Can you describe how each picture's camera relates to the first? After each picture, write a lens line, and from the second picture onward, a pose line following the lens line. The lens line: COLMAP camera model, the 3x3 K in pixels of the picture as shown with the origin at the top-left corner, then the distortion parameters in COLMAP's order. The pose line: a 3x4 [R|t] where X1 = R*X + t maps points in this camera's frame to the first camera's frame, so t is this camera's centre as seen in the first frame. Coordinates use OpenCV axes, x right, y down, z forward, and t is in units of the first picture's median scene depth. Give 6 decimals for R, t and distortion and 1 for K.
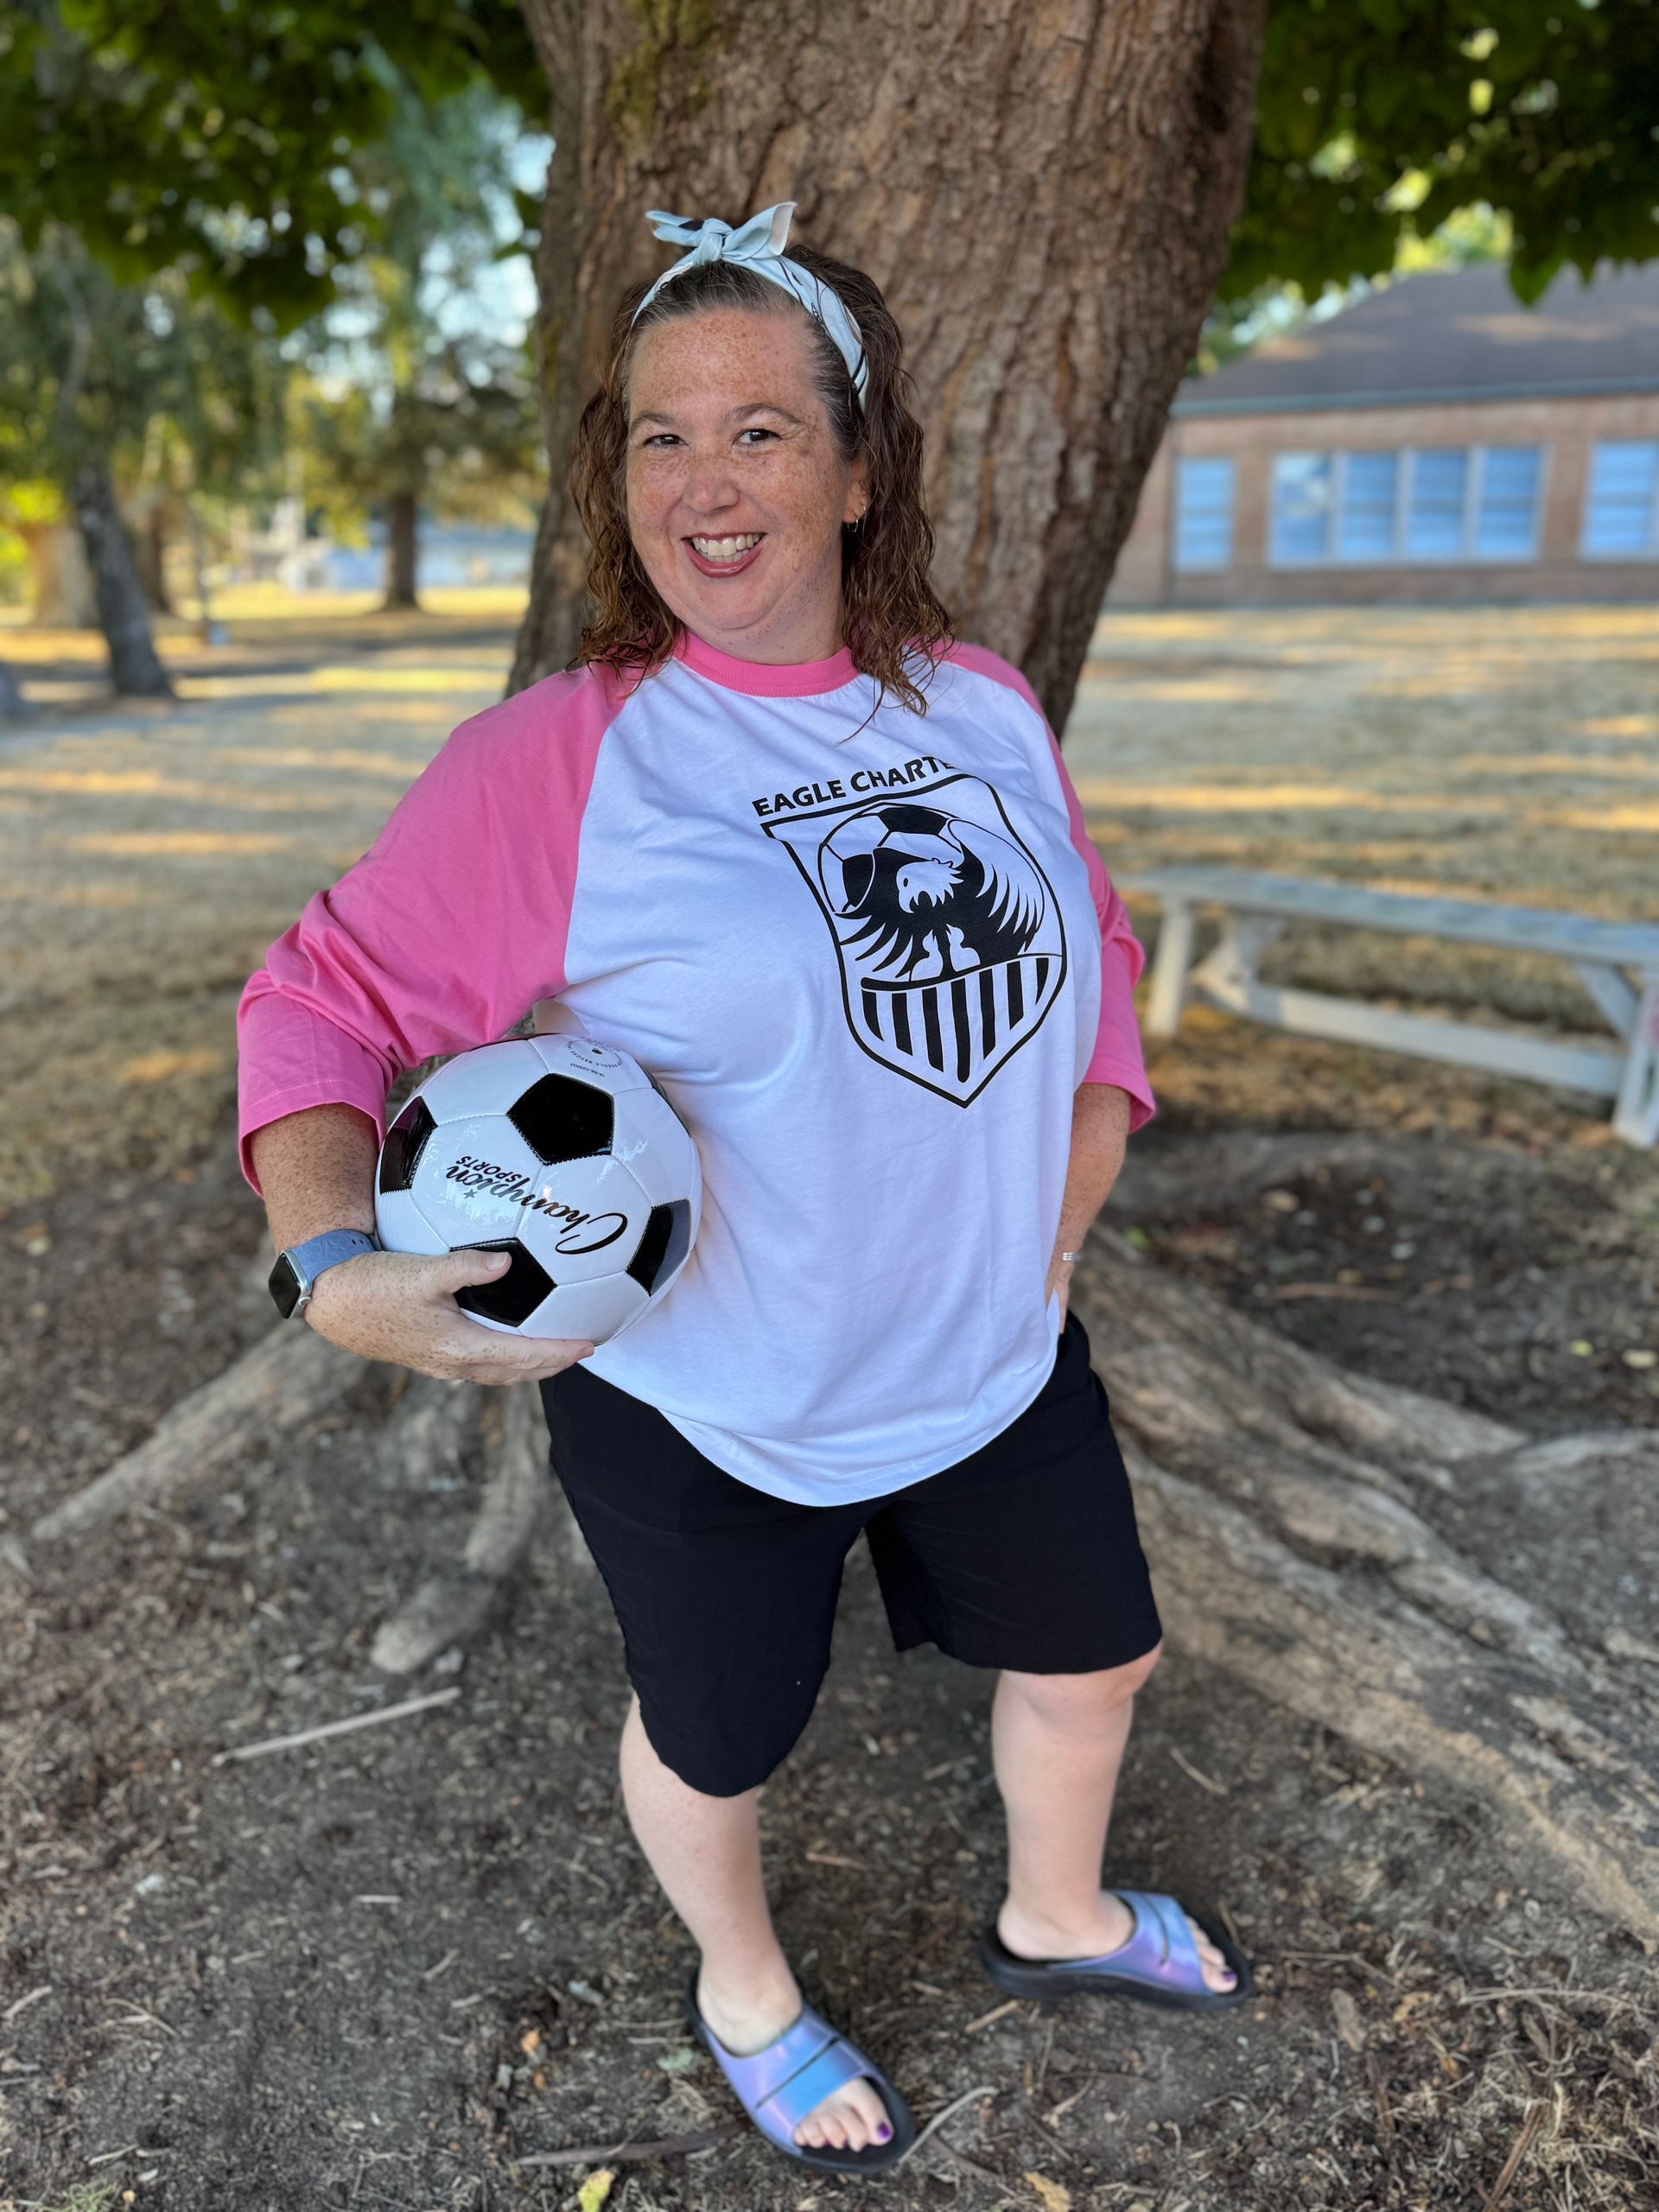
lens RADIAL K [[1611.4, 0, 820.7], [0, 1611.4, 1120.2], [0, 0, 1]] dist [0.000140, -0.008674]
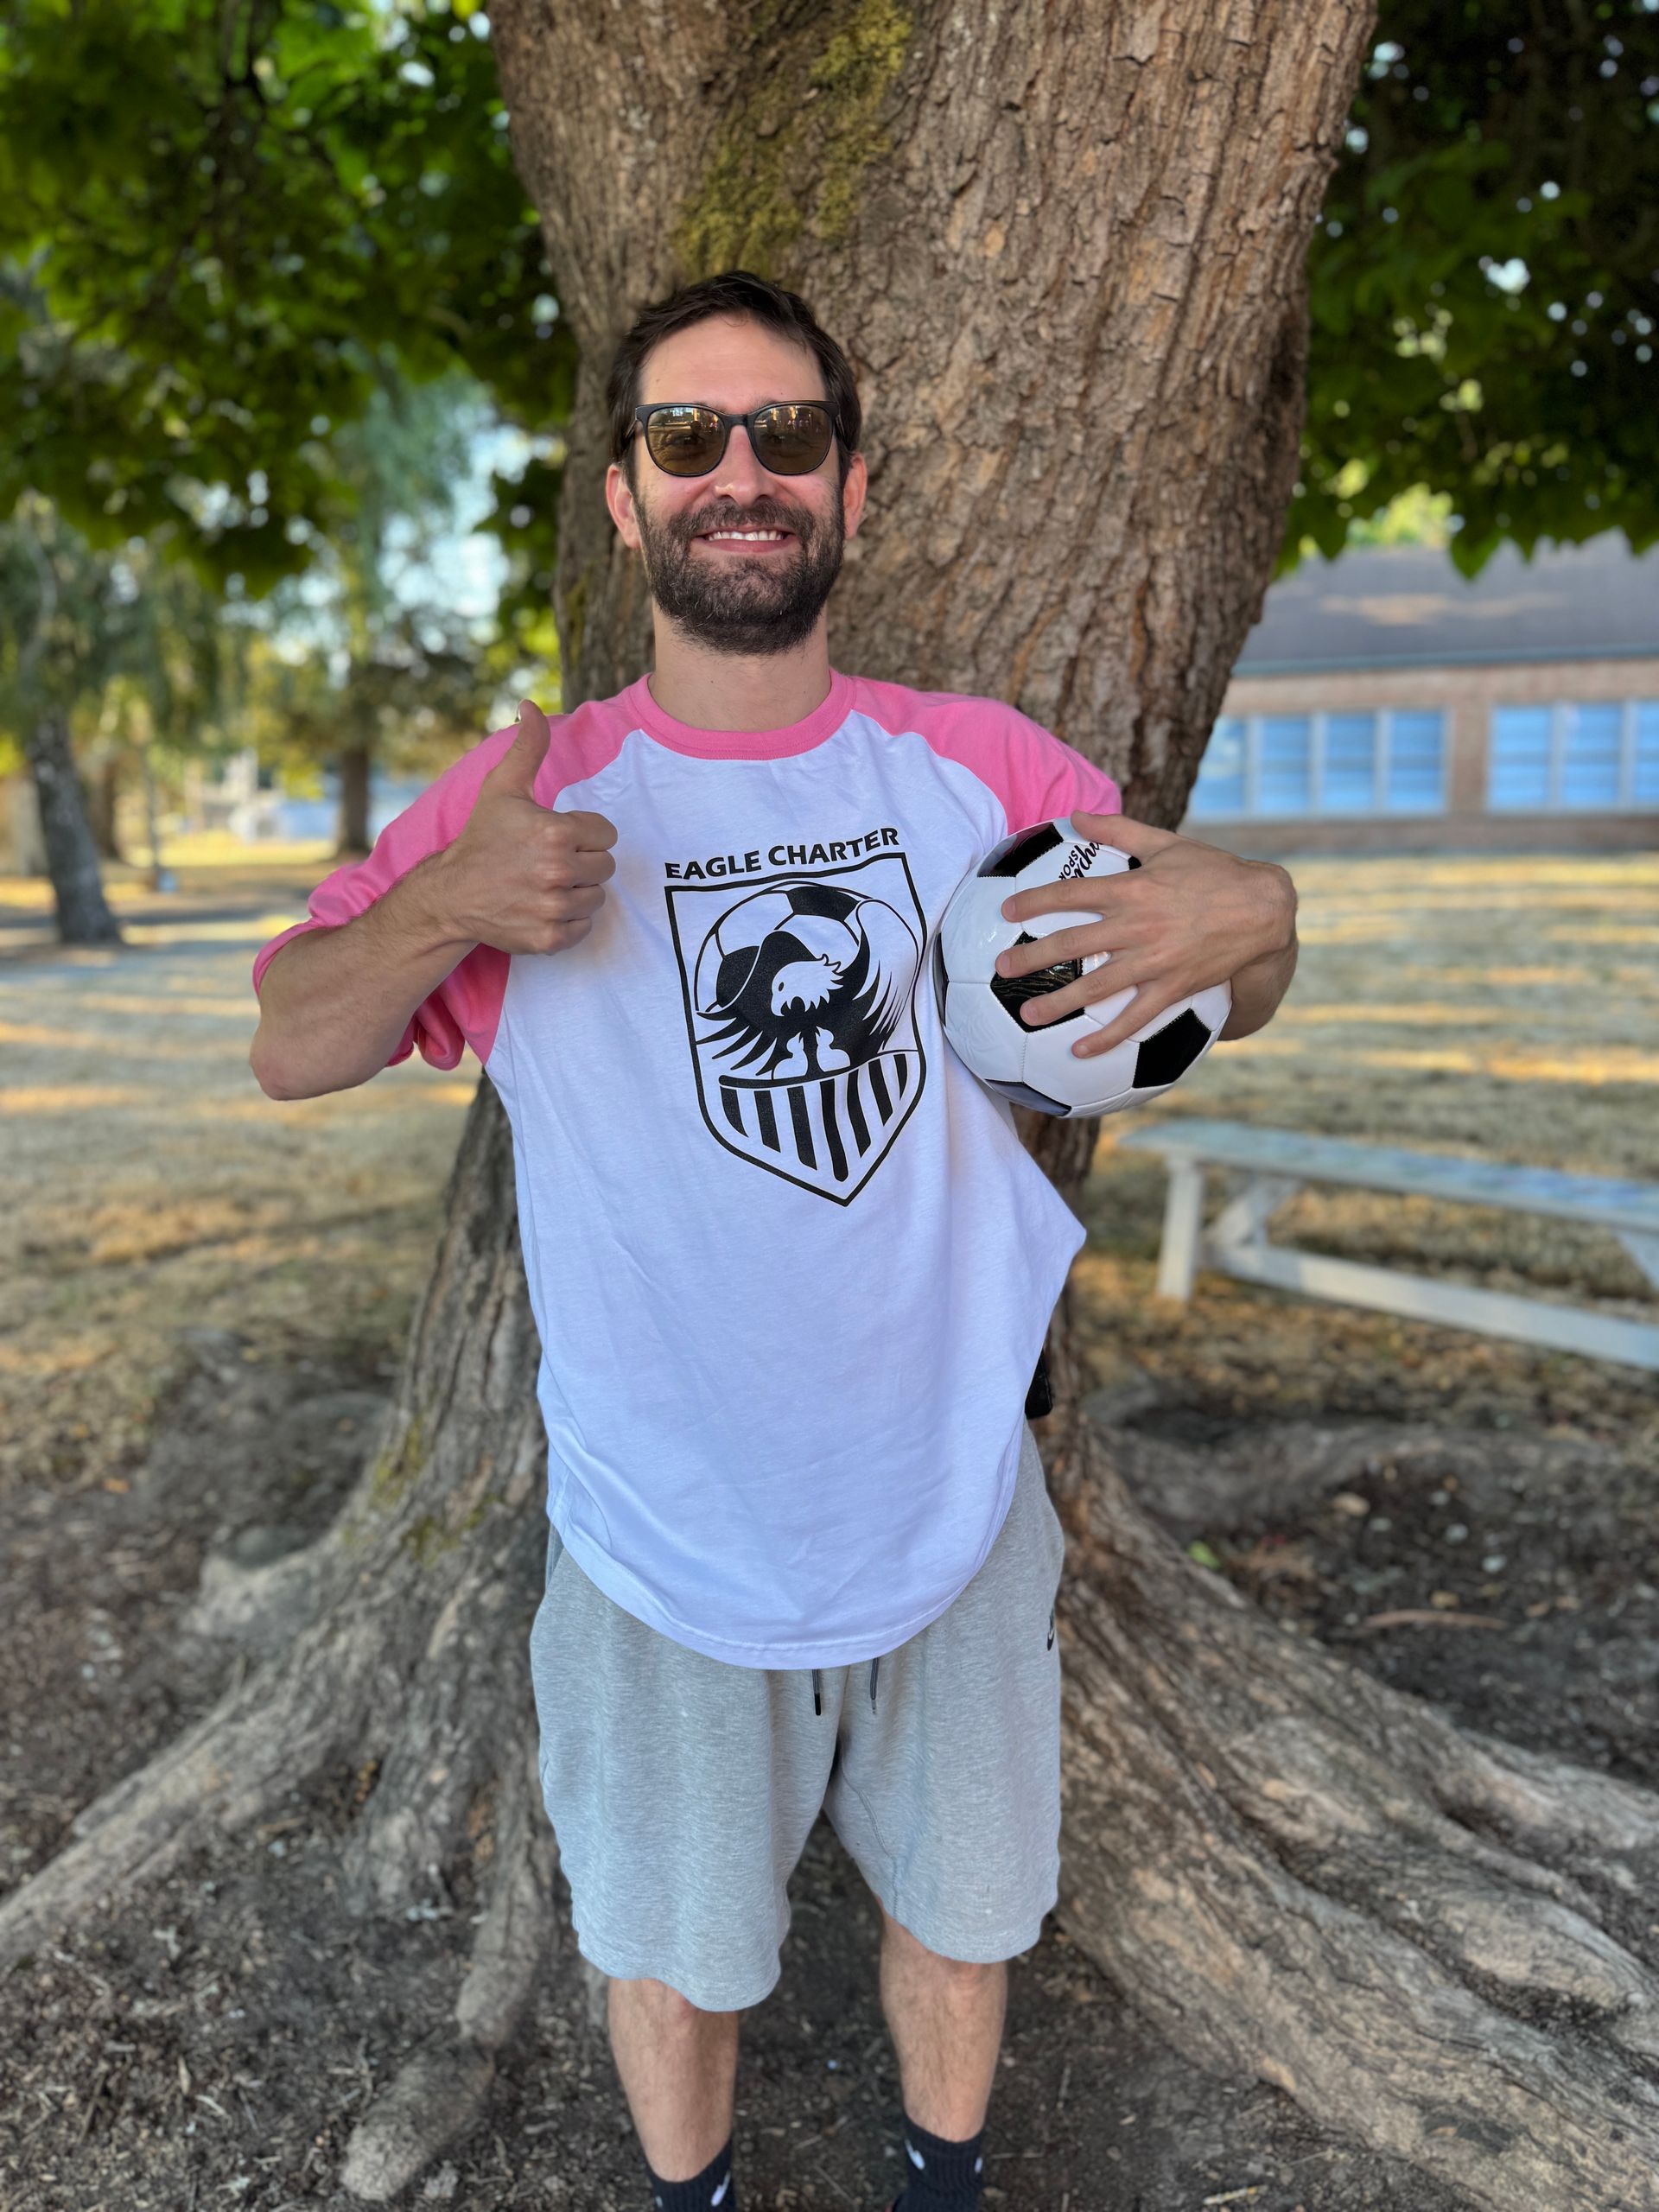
lens RADIAL K [[1608.8, 0, 826.5], [0, 1608.8, 1111.7], [0, 0, 1]] dist [0.002130, -0.008915]
pose [[0.999109, -0.005708, 0.041805, -0.073077], [0.011891, 0.988739, -0.149176, -0.060949], [-0.040482, 0.149541, 0.987926, 0.140182]]
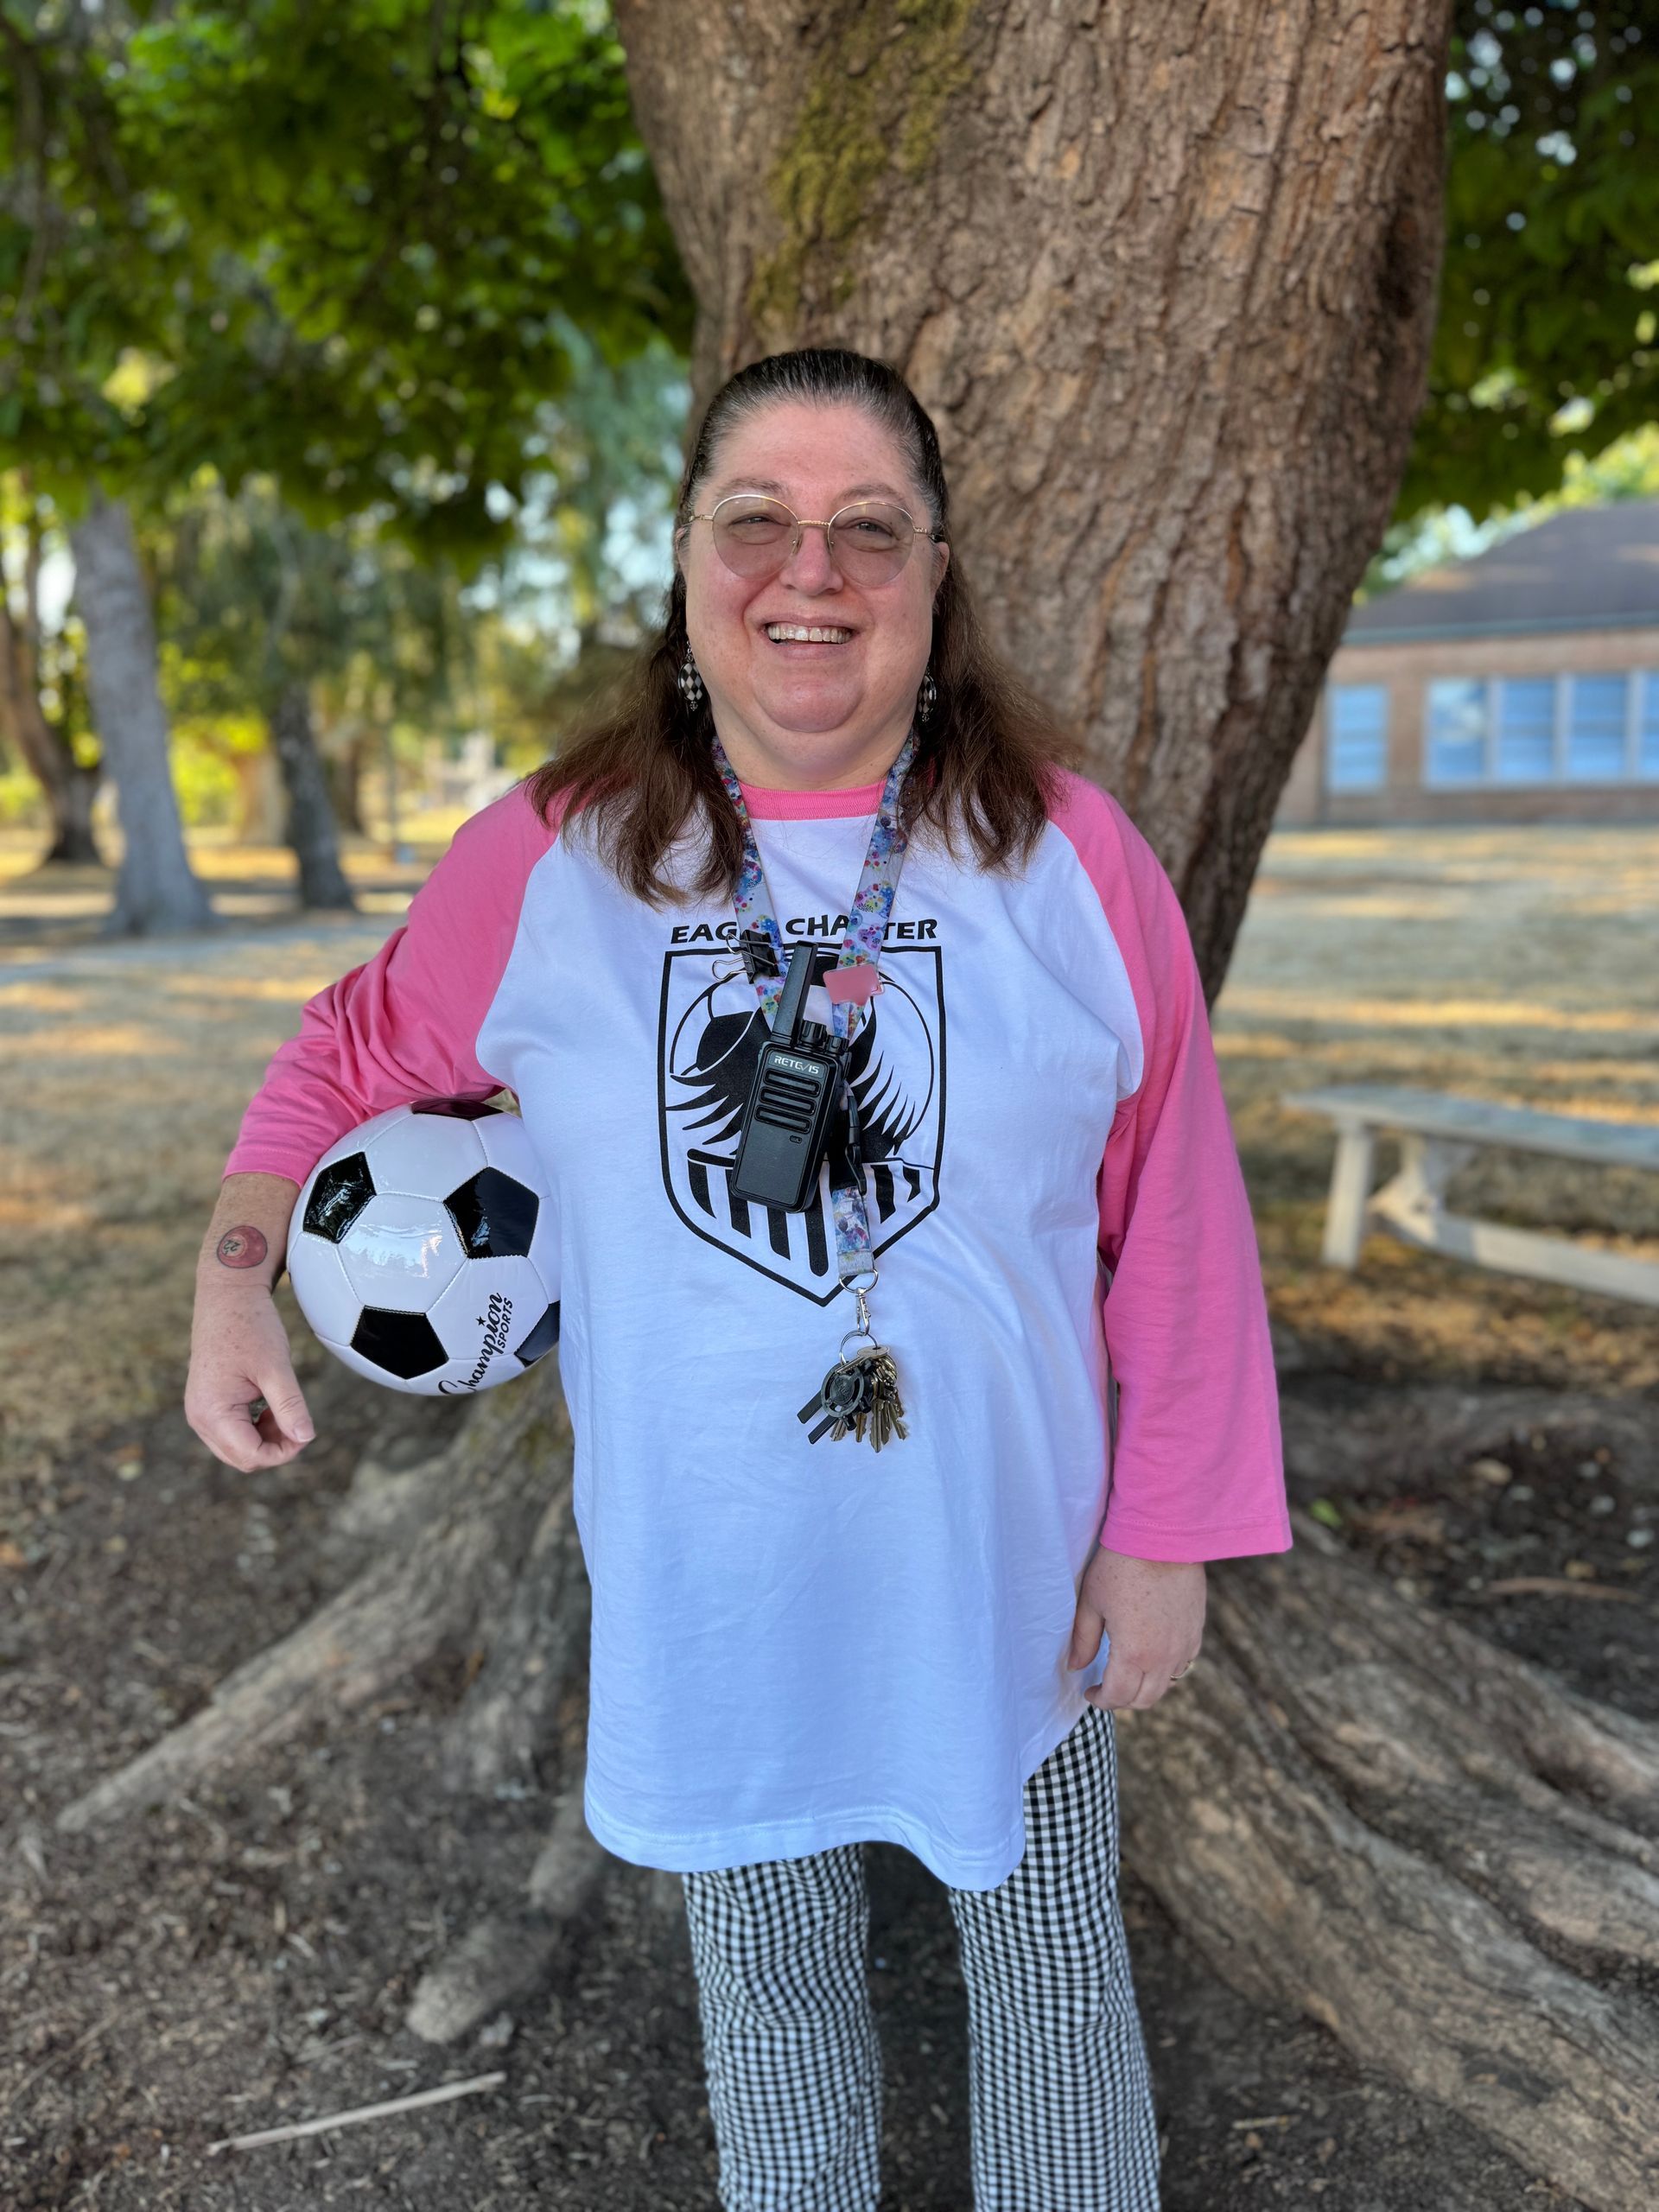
lens RADIAL K [[1611.2, 0, 822.4], [0, 1611.2, 1096.5], [0, 0, 1]] dist [-0.002476, -0.004508]
pose [[0.995573, 0.014495, -0.092868, 0.006609], [-0.027610, 0.989547, -0.141545, -0.028896], [0.089845, 0.143483, 0.985566, 0.127165]]
